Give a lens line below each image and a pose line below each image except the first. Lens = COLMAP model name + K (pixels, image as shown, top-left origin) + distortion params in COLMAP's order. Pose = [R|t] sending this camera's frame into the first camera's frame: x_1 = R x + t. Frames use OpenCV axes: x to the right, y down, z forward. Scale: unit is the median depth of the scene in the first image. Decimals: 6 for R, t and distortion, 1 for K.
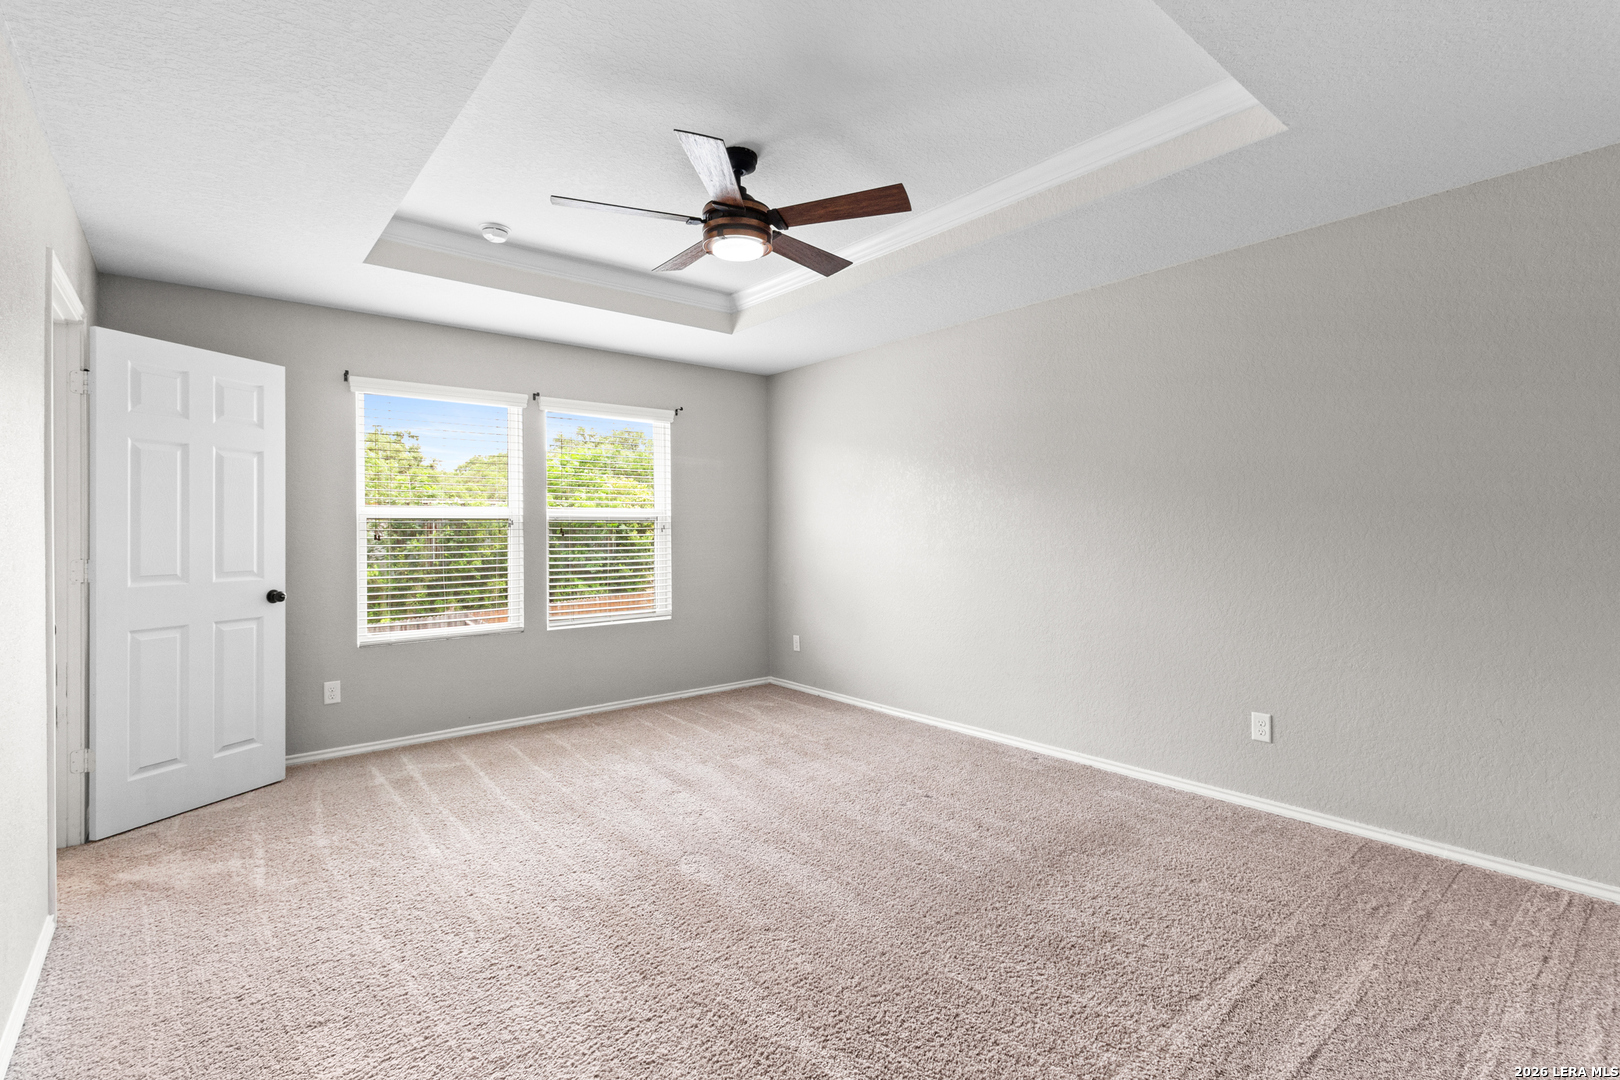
lens RADIAL K [[757.7, 0, 835.2], [0, 757.7, 526.5], [0, 0, 1]] dist [-0.000508, 0.000211]
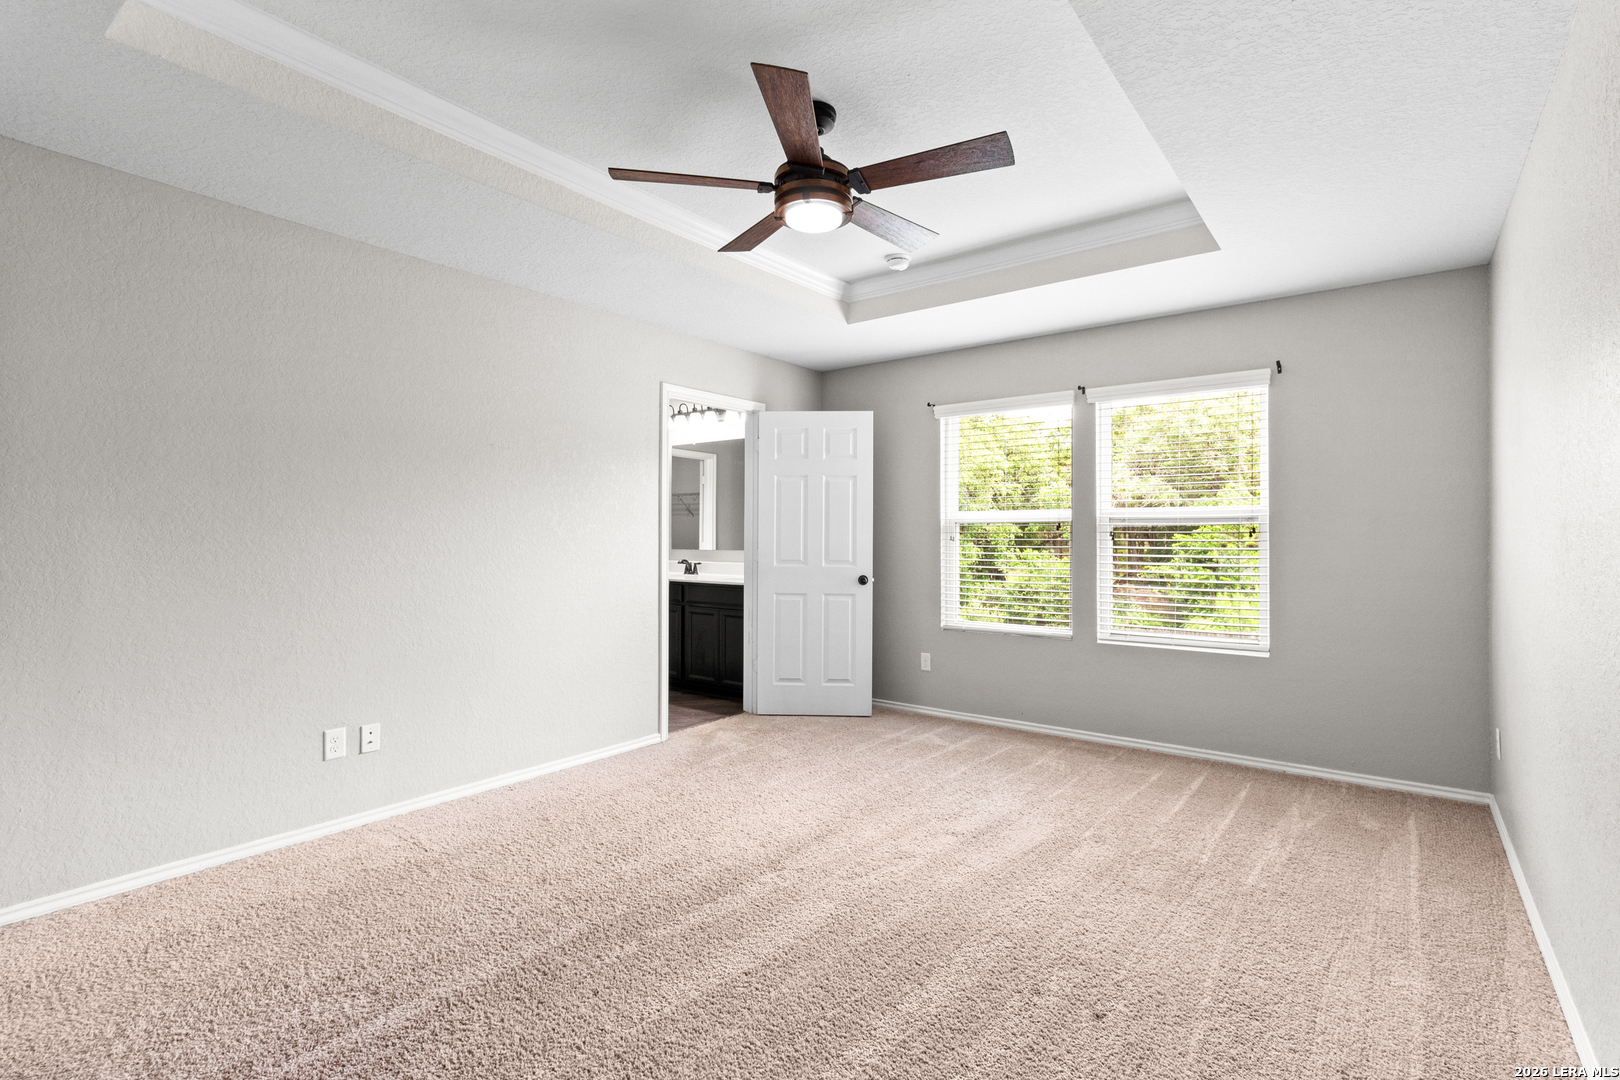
lens RADIAL K [[757.7, 0, 835.2], [0, 757.7, 526.5], [0, 0, 1]] dist [-0.000508, 0.000211]
pose [[0.220276, -0.002645, -0.975434, 0.583652], [-0.000956, 0.999995, -0.002927, -0.000514], [0.975437, 0.001577, 0.220273, 0.645125]]
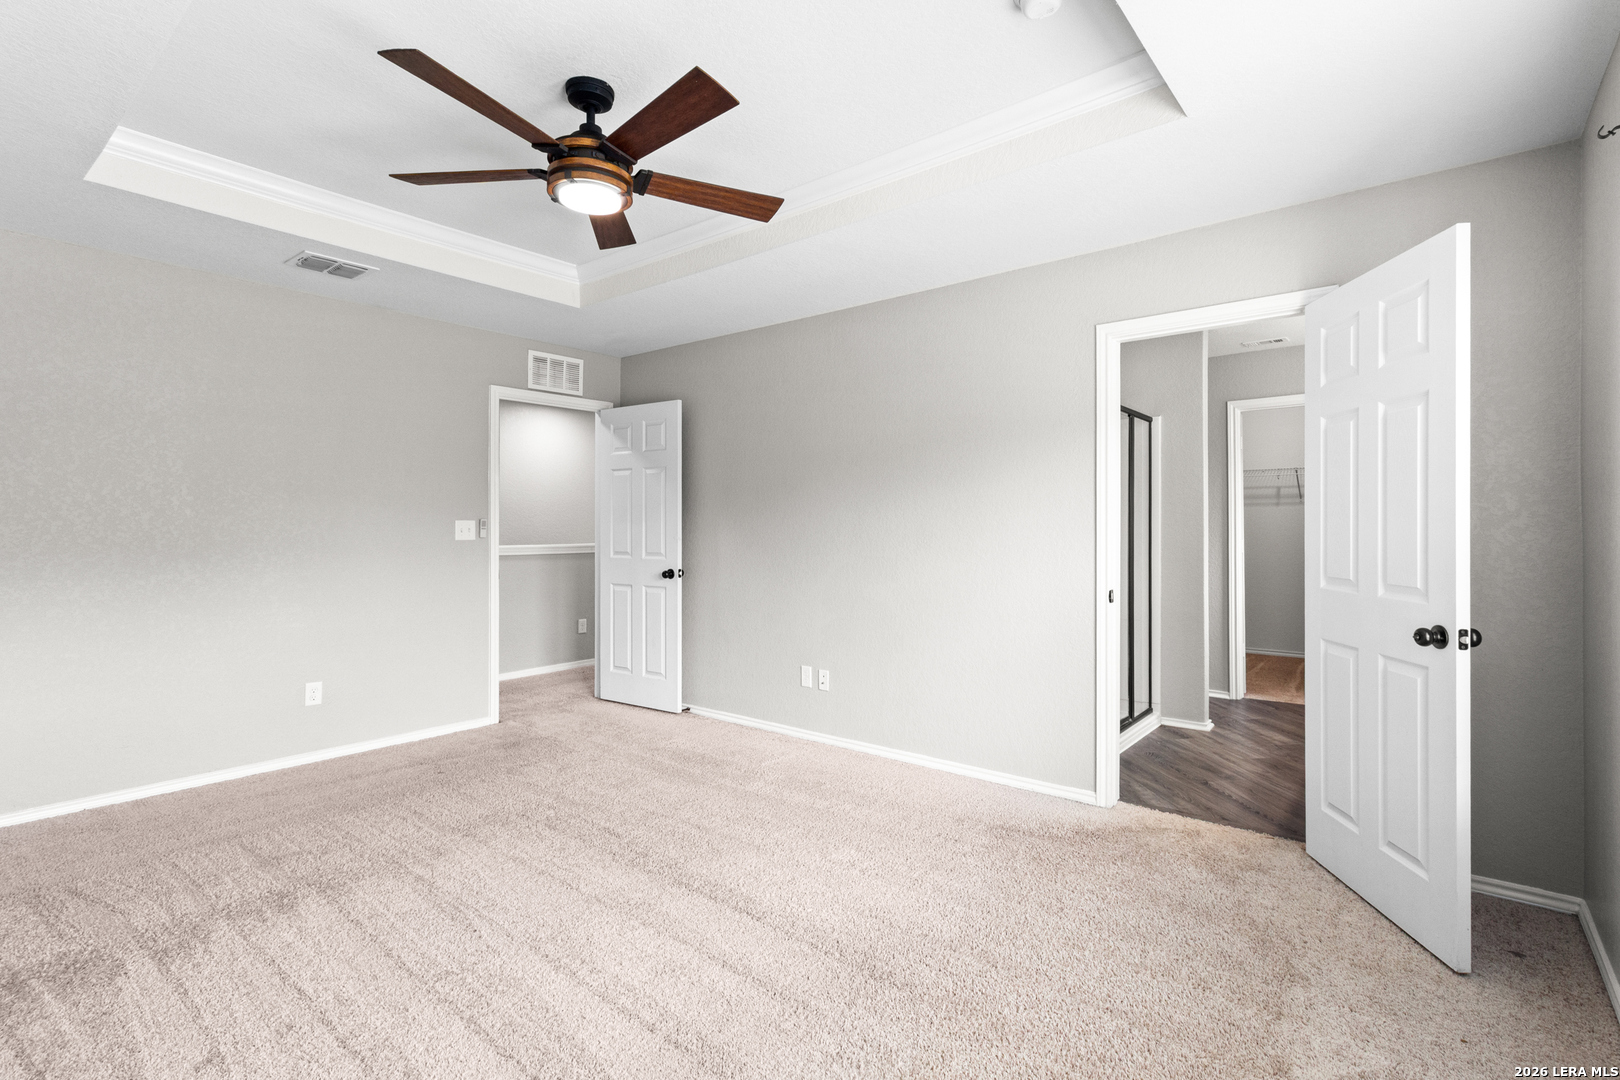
lens RADIAL K [[757.7, 0, 835.2], [0, 757.7, 526.5], [0, 0, 1]] dist [-0.000508, 0.000211]
pose [[-0.983123, 0.007477, -0.182794, -0.187339], [0.008287, 0.999959, -0.003669, 0.006863], [0.182759, -0.005122, -0.983144, 1.474565]]
